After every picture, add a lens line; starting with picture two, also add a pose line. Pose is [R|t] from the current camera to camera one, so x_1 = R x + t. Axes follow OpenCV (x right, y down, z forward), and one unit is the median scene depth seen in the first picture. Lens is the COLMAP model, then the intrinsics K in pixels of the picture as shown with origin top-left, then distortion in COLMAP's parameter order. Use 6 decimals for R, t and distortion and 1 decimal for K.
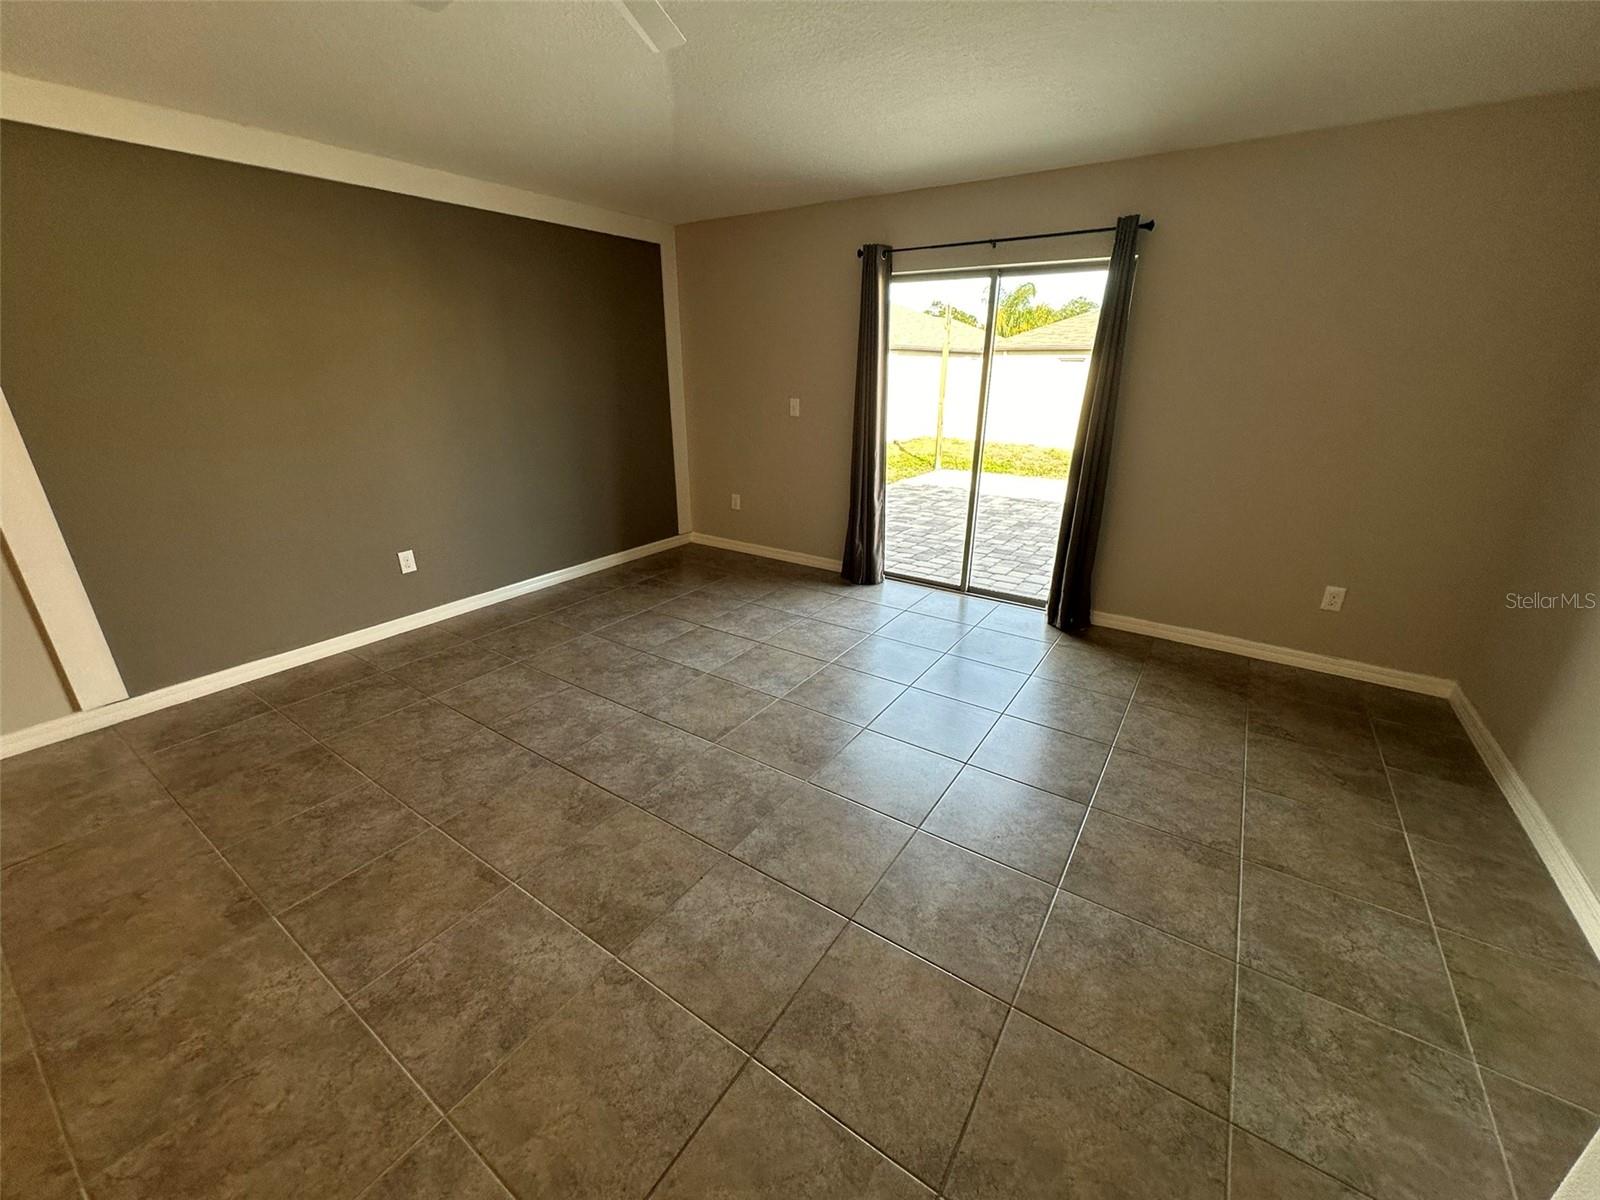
lens RADIAL K [[635.4, 0, 800.0], [0, 635.4, 600.0], [0, 0, 1]] dist [-0.000100, -0.000010]
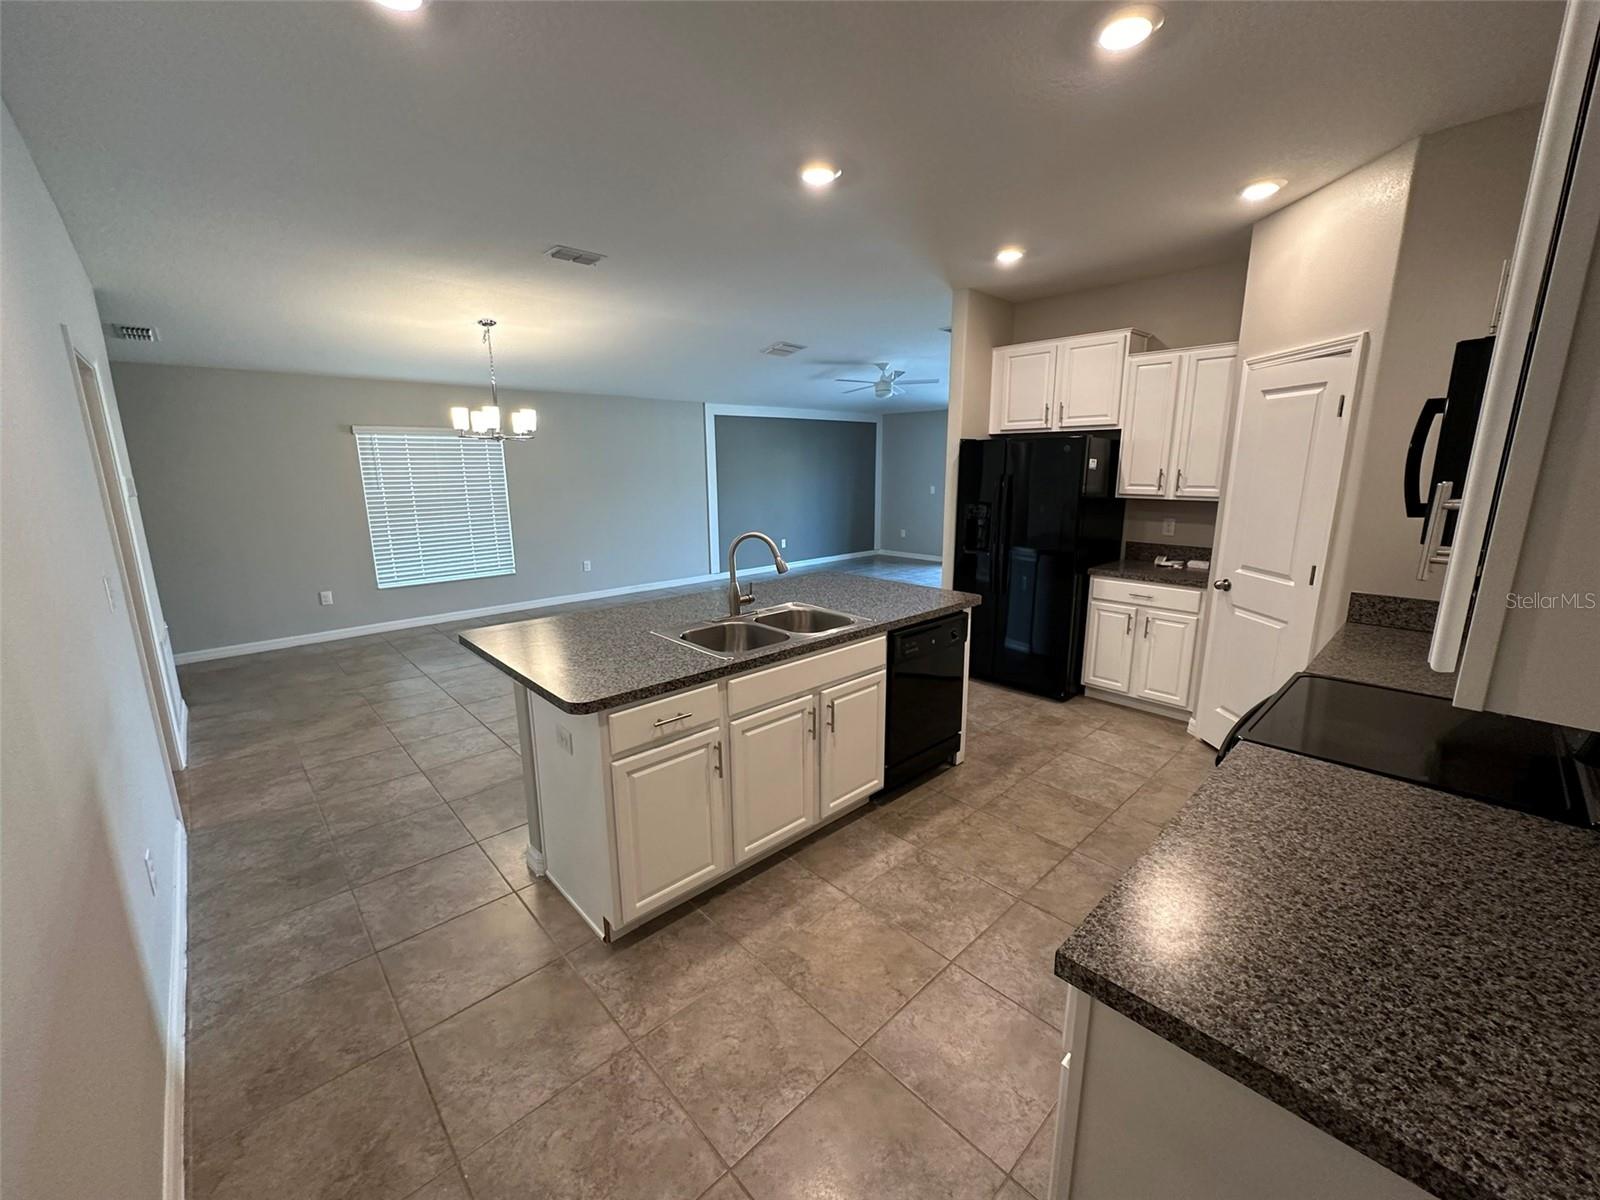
lens RADIAL K [[636.3, 0, 800.0], [0, 636.3, 600.0], [0, 0, 1]] dist [-0.002587, 0.000497]
pose [[0.974780, 0.036850, -0.220105, 0.053390], [-0.068222, 0.988263, -0.136681, 0.504080], [0.212485, 0.148250, 0.965853, -1.458105]]
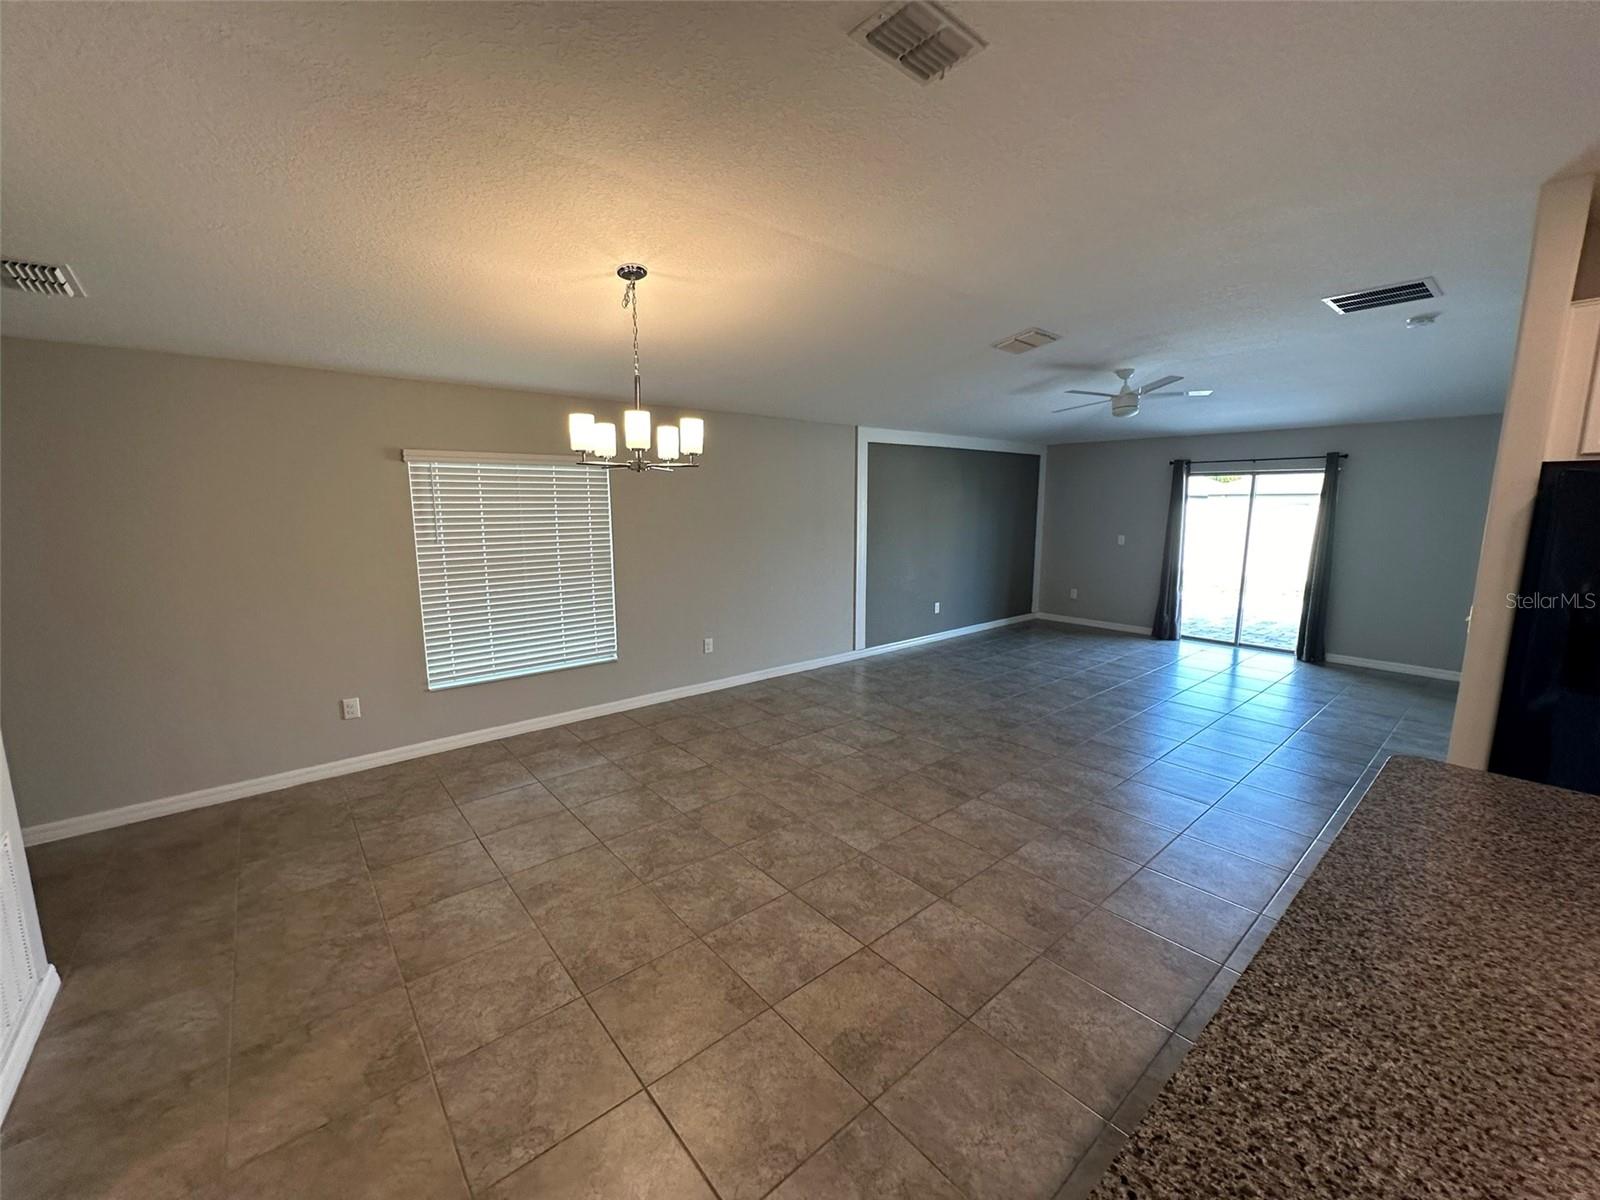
lens RADIAL K [[636.3, 0, 800.0], [0, 636.3, 600.0], [0, 0, 1]] dist [-0.002587, 0.000497]
pose [[0.961570, 0.036991, -0.272056, -0.448062], [-0.091280, 0.977589, -0.189702, 0.326660], [0.258942, 0.207245, 0.943397, -1.020769]]
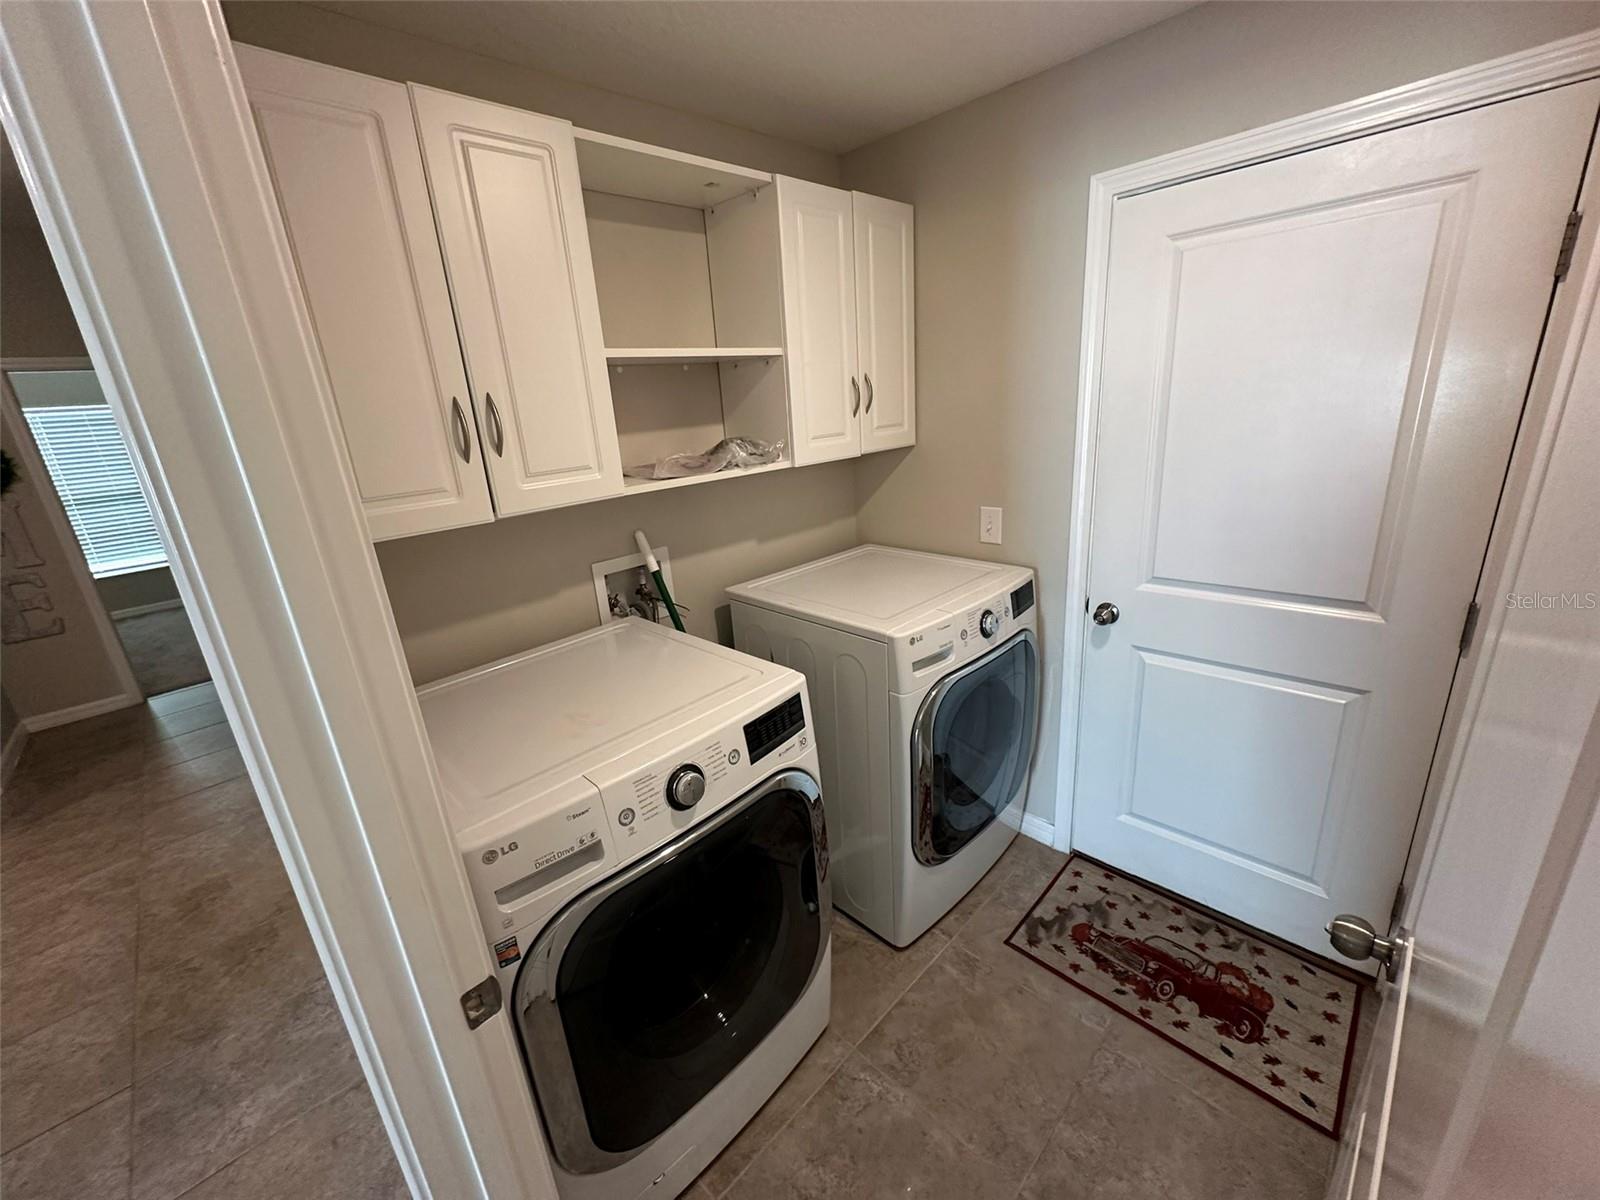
lens RADIAL K [[635.4, 0, 800.0], [0, 635.4, 600.0], [0, 0, 1]] dist [-0.000100, -0.000010]
pose [[-0.978562, 0.002647, 0.205935, -0.952429], [0.130991, 0.779604, 0.612421, 0.288666], [-0.158927, 0.626268, -0.763237, -0.907859]]
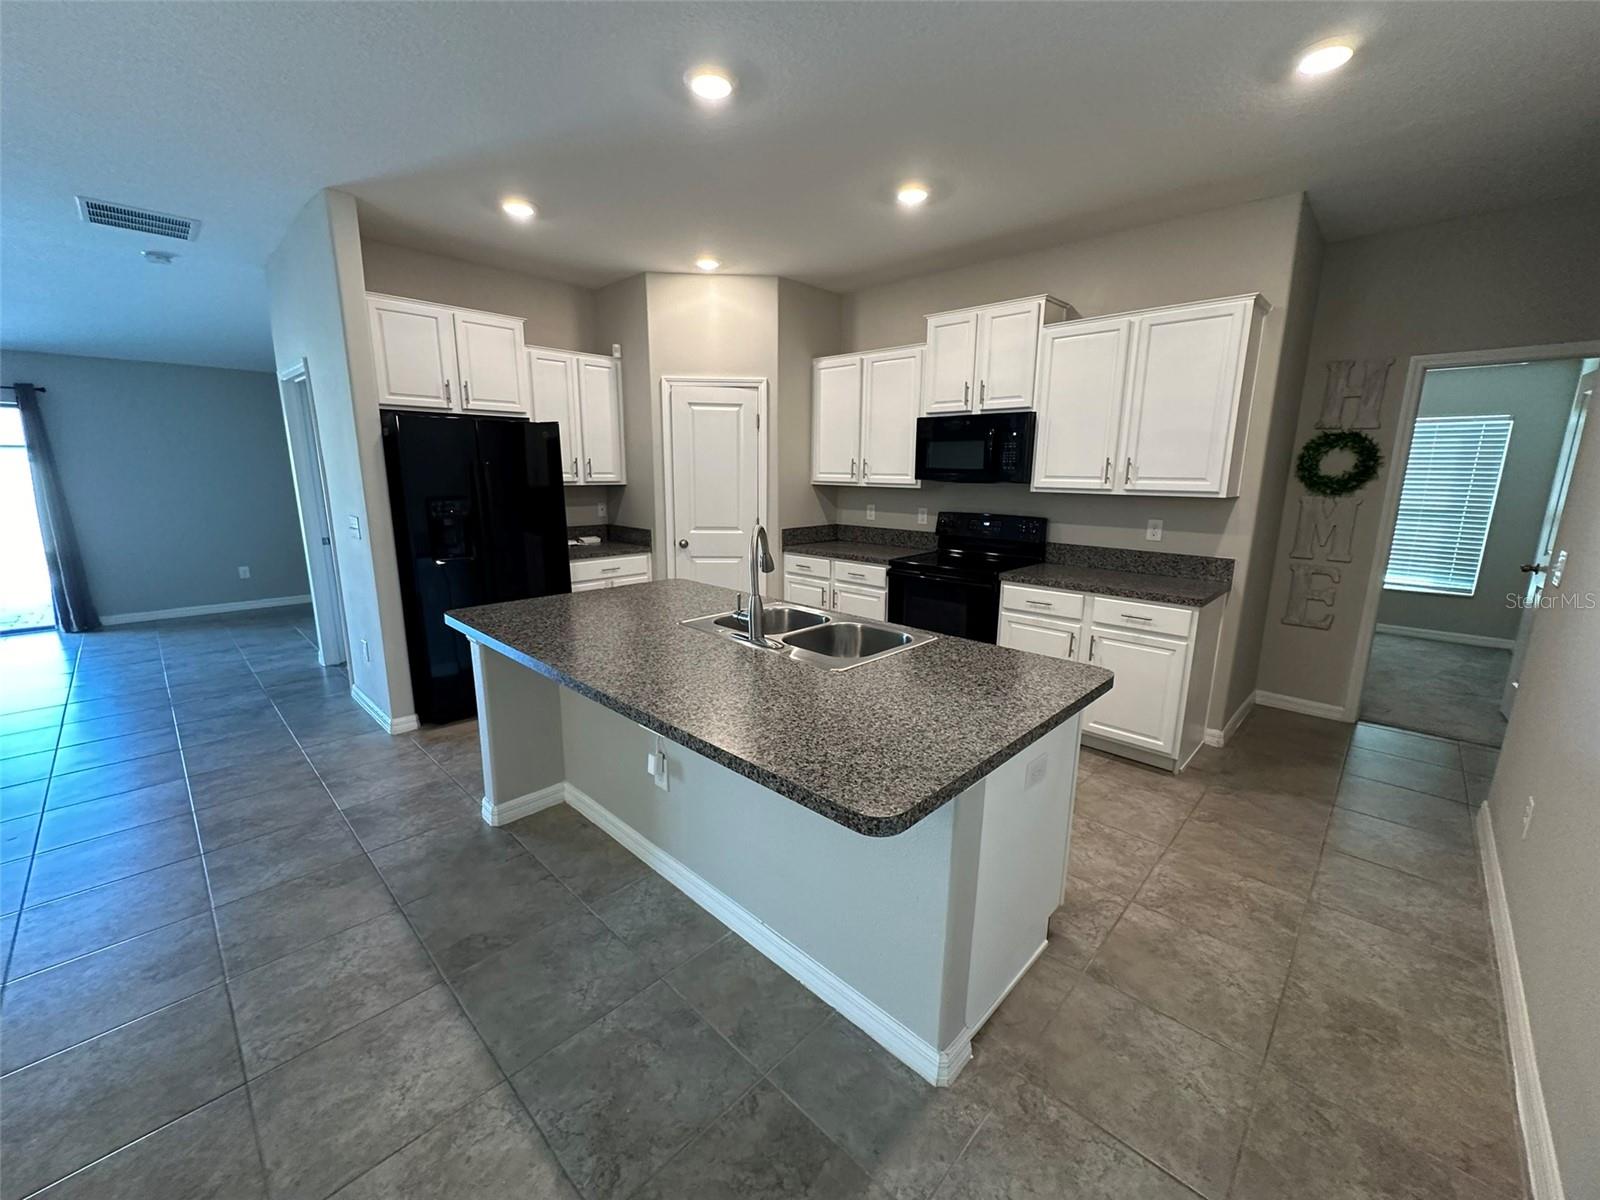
lens RADIAL K [[638.0, 0, 800.0], [0, 638.0, 600.0], [0, 0, 1]] dist [-0.001739, -0.000986]
pose [[0.172216, -0.201628, 0.964203, -0.712432], [0.334818, 0.932532, 0.135204, 0.331043], [-0.926412, 0.299549, 0.228106, -0.925974]]
